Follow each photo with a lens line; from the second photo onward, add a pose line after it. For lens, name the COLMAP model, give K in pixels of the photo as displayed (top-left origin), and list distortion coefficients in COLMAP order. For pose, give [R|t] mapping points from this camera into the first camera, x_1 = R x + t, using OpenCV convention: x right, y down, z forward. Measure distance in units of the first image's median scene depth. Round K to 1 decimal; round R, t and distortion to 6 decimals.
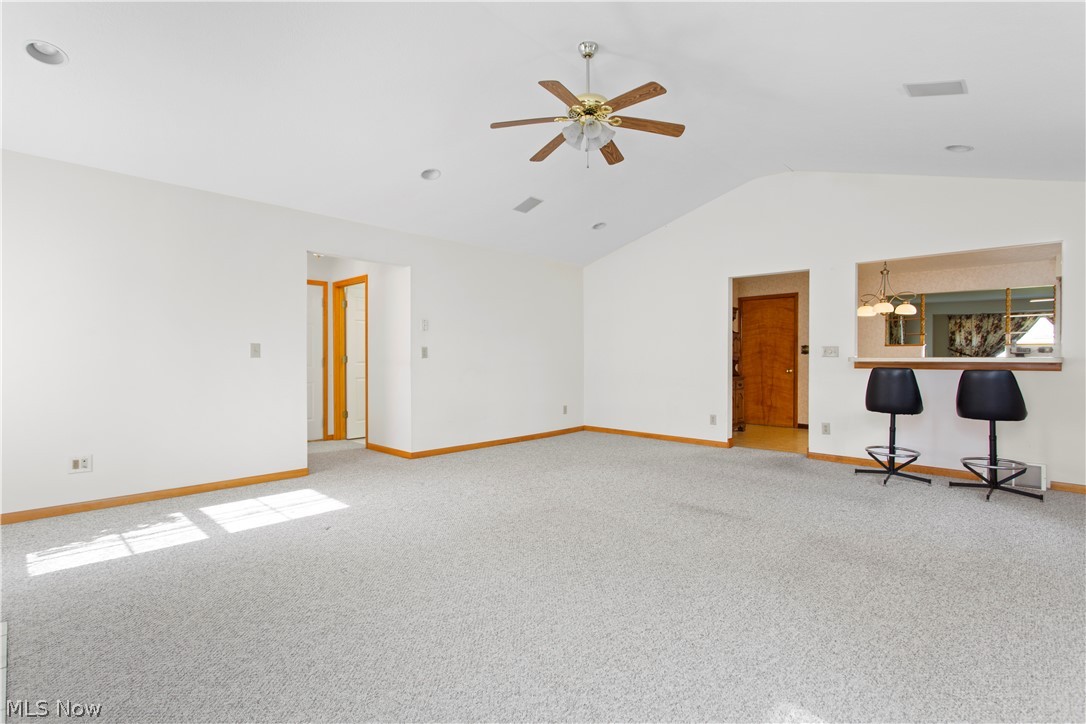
lens RADIAL K [[509.5, 0, 544.5], [0, 509.5, 361.7], [0, 0, 1]] dist [0.001789, 0.000282]
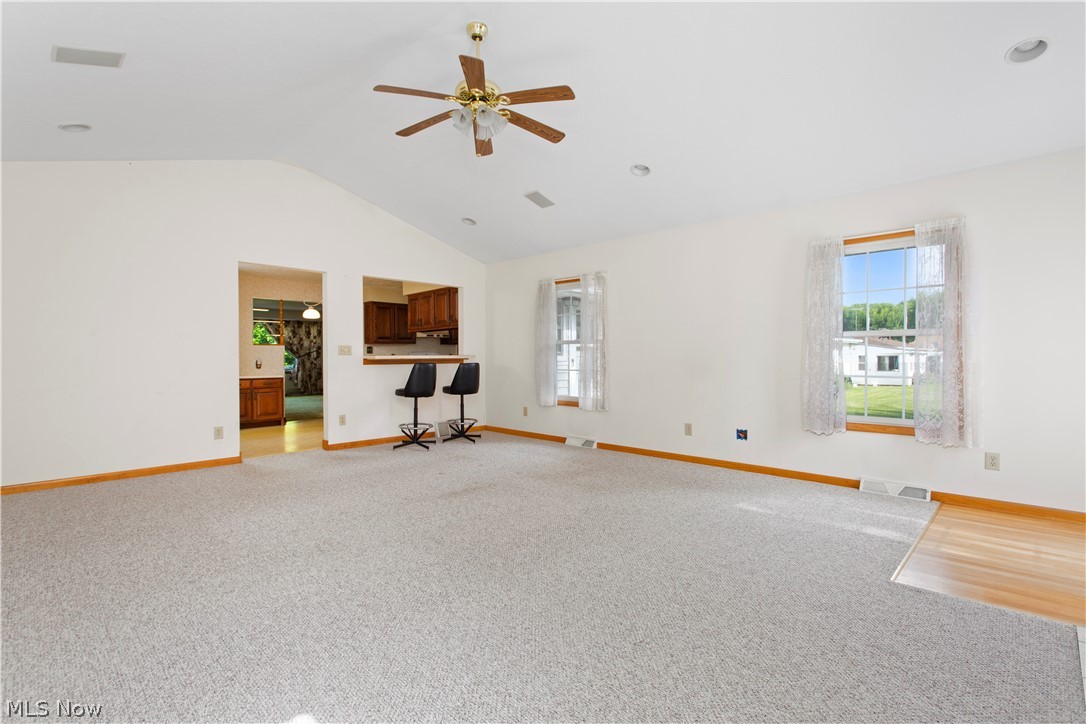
lens RADIAL K [[509.5, 0, 544.0], [0, 509.5, 361.0], [0, 0, 1]] dist [0.001789, 0.000282]
pose [[0.014502, -0.012705, 0.999814, -0.547169], [0.011173, 0.999859, 0.012544, -0.005684], [-0.999832, 0.010989, 0.014642, 0.545078]]
